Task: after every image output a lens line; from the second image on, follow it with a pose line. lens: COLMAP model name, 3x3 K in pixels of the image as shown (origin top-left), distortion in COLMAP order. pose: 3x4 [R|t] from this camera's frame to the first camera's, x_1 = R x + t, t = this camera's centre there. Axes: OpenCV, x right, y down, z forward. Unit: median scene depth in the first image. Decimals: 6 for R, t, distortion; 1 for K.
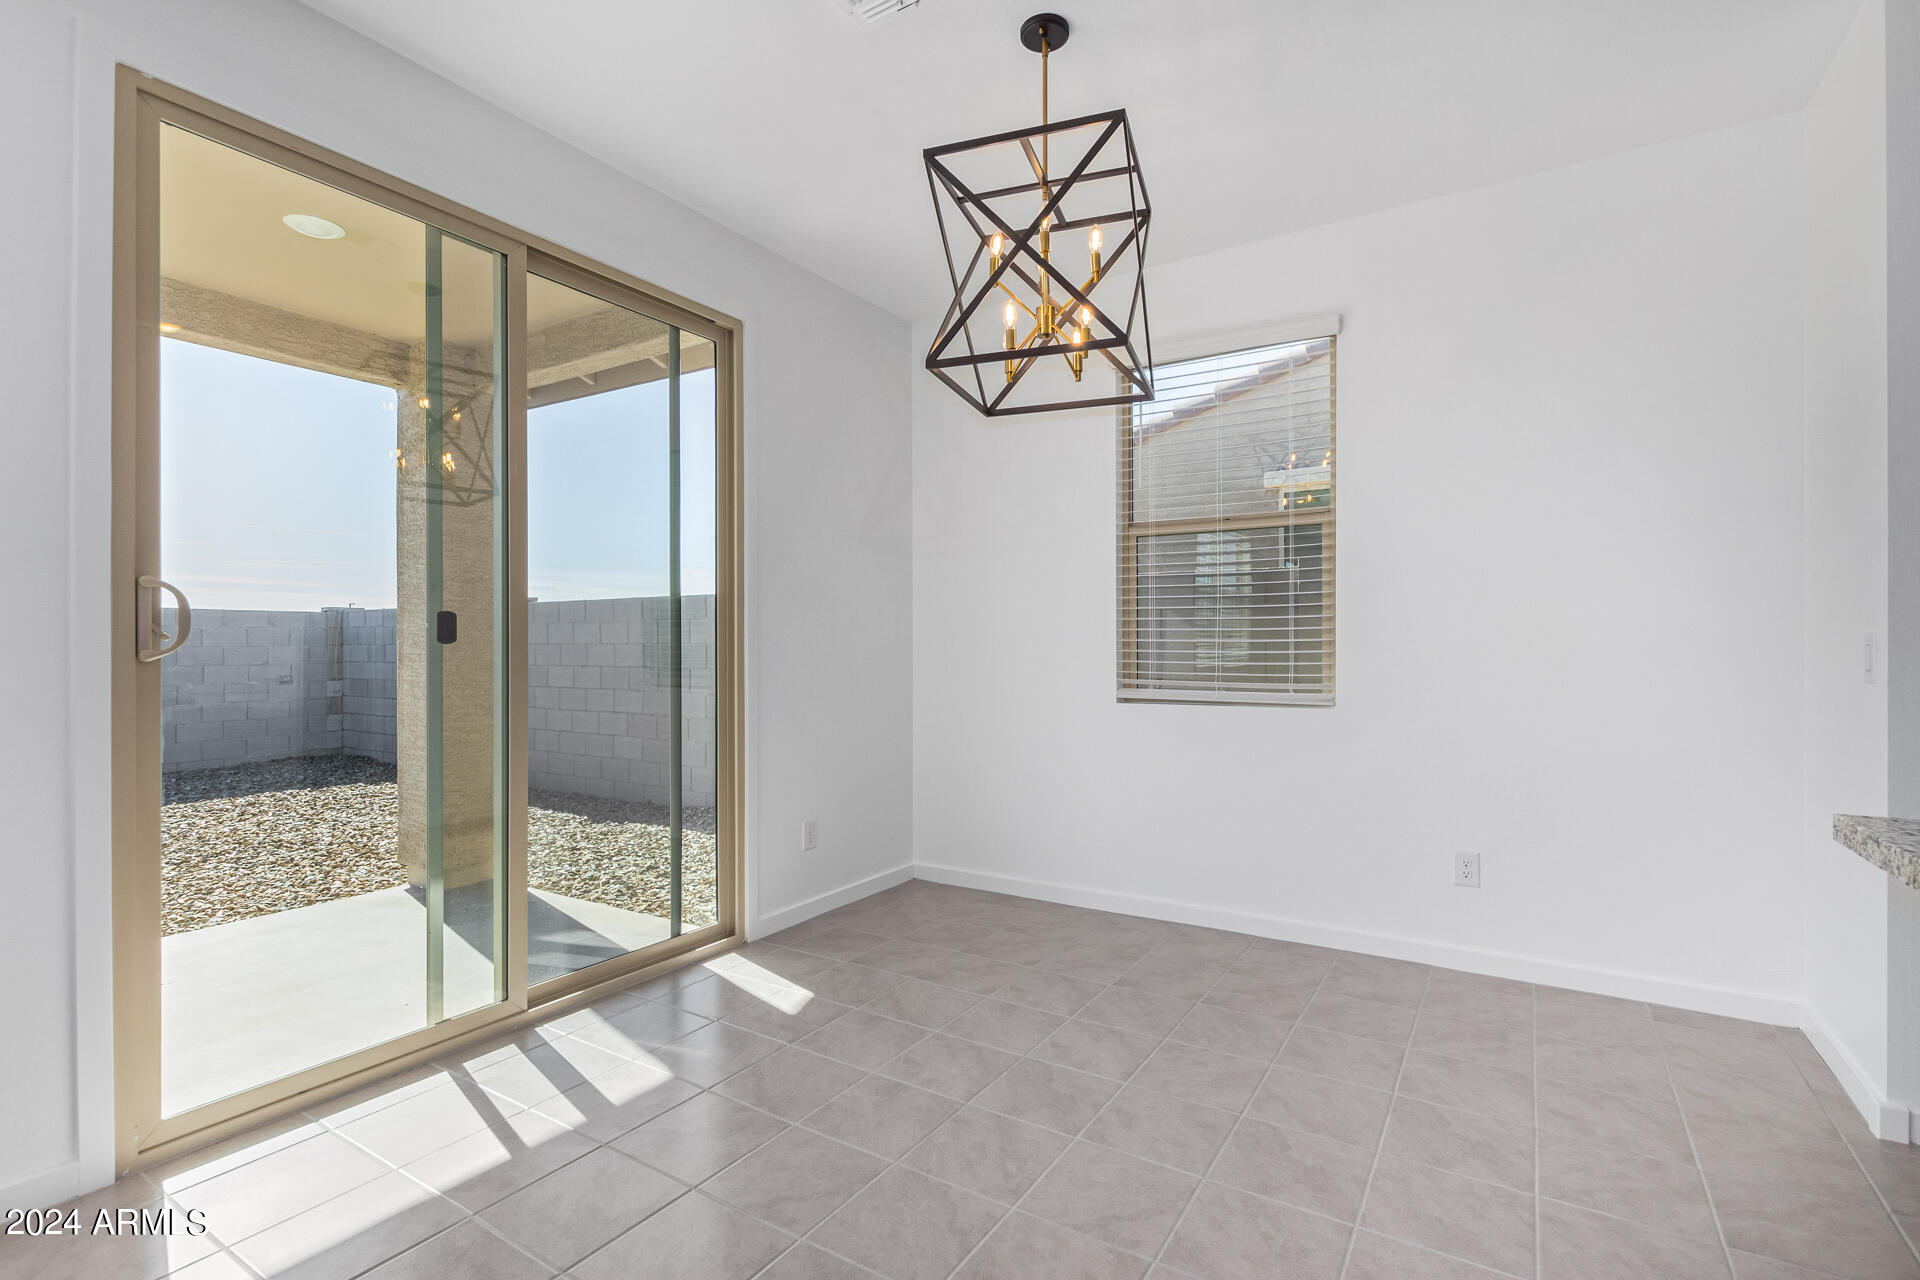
lens RADIAL K [[859.8, 0, 964.4], [0, 859.8, 641.5], [0, 0, 1]] dist [-0.004947, -0.000099]
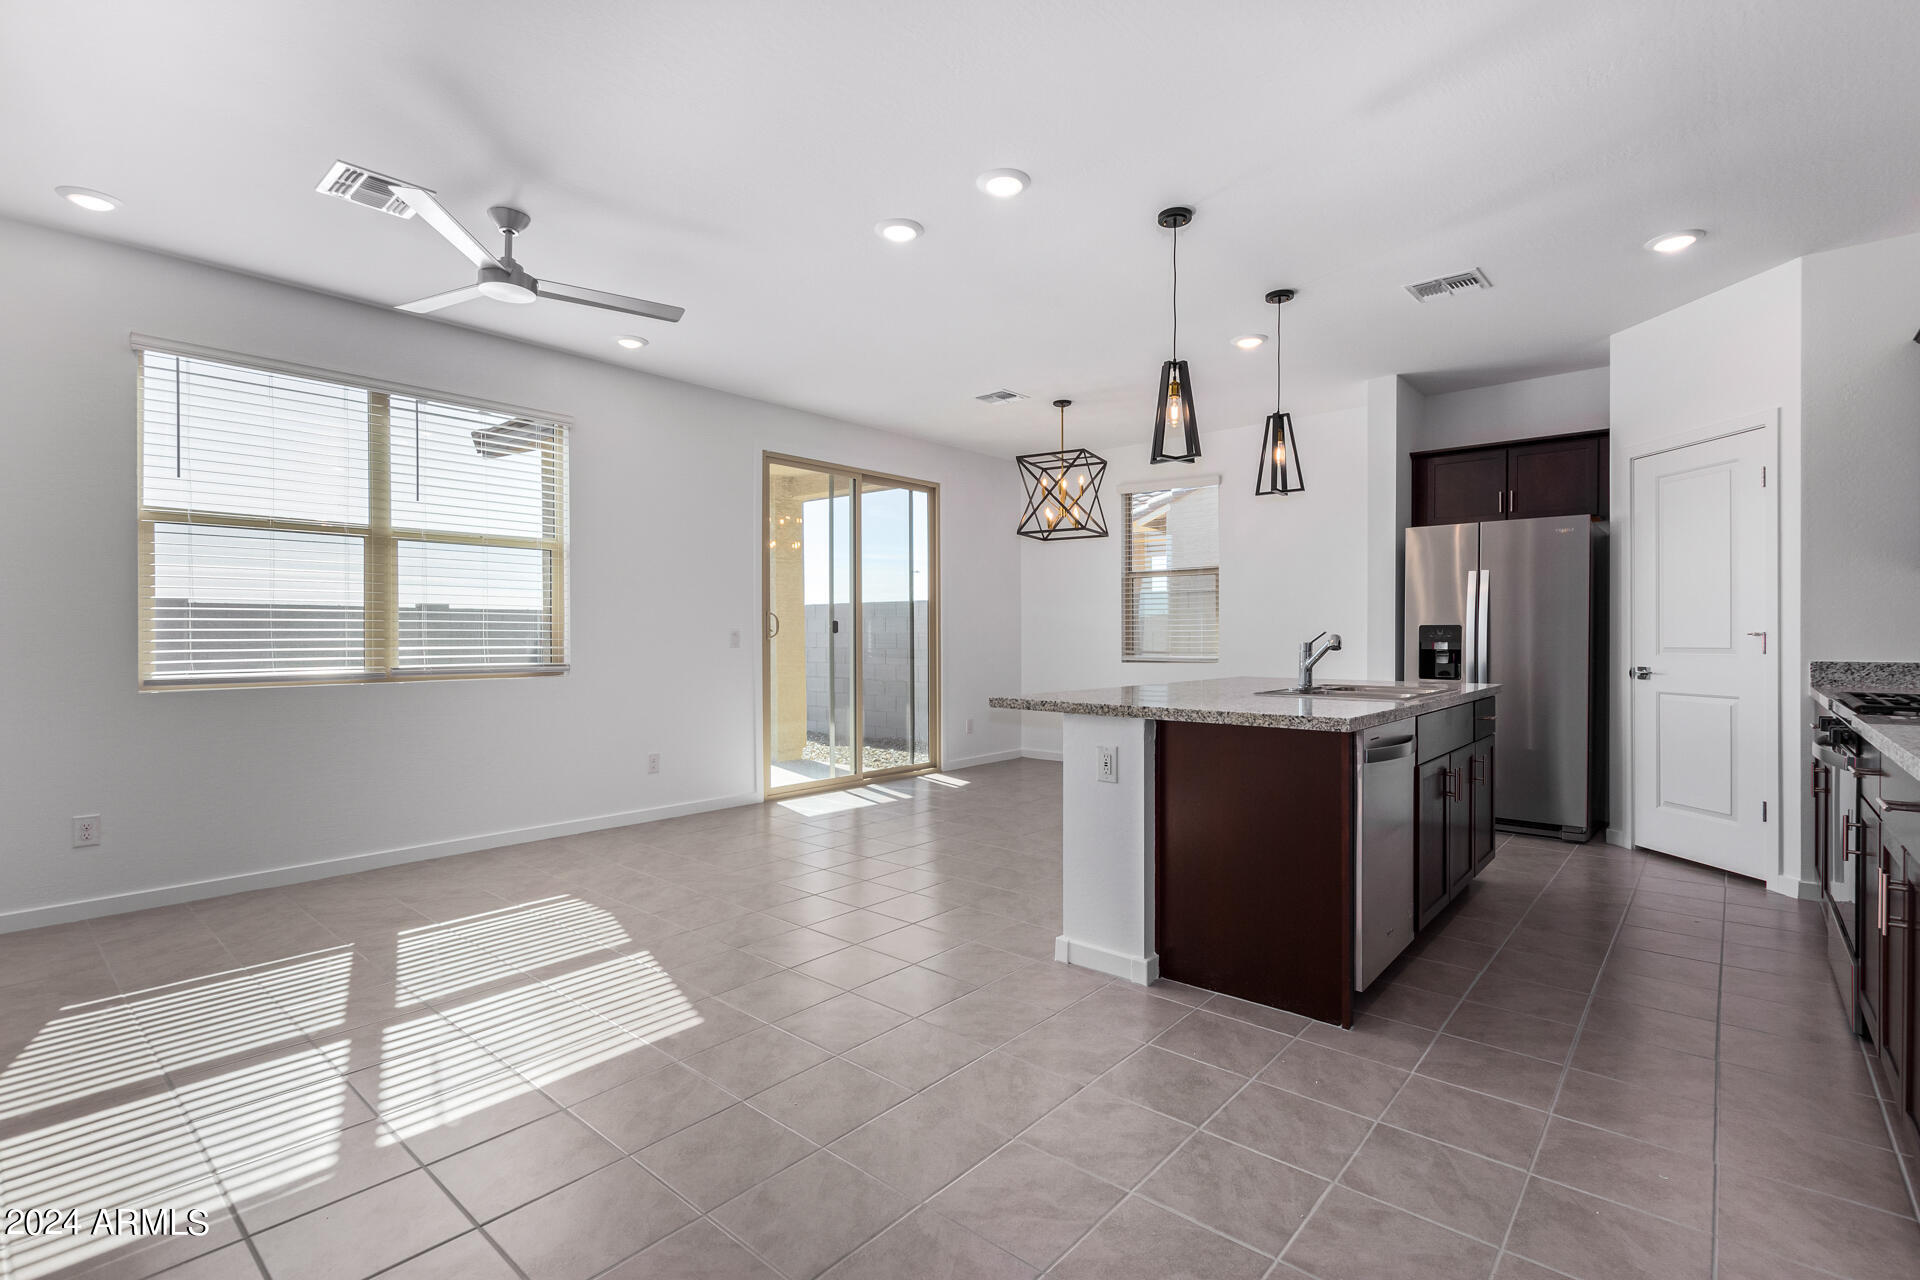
lens RADIAL K [[859.8, 0, 960.3], [0, 859.8, 639.3], [0, 0, 1]] dist [-0.004947, -0.000099]
pose [[0.988189, -0.002753, -0.153216, 0.130164], [0.002910, 0.999995, 0.000803, 0.017011], [0.153213, -0.001240, 0.988192, -1.190128]]
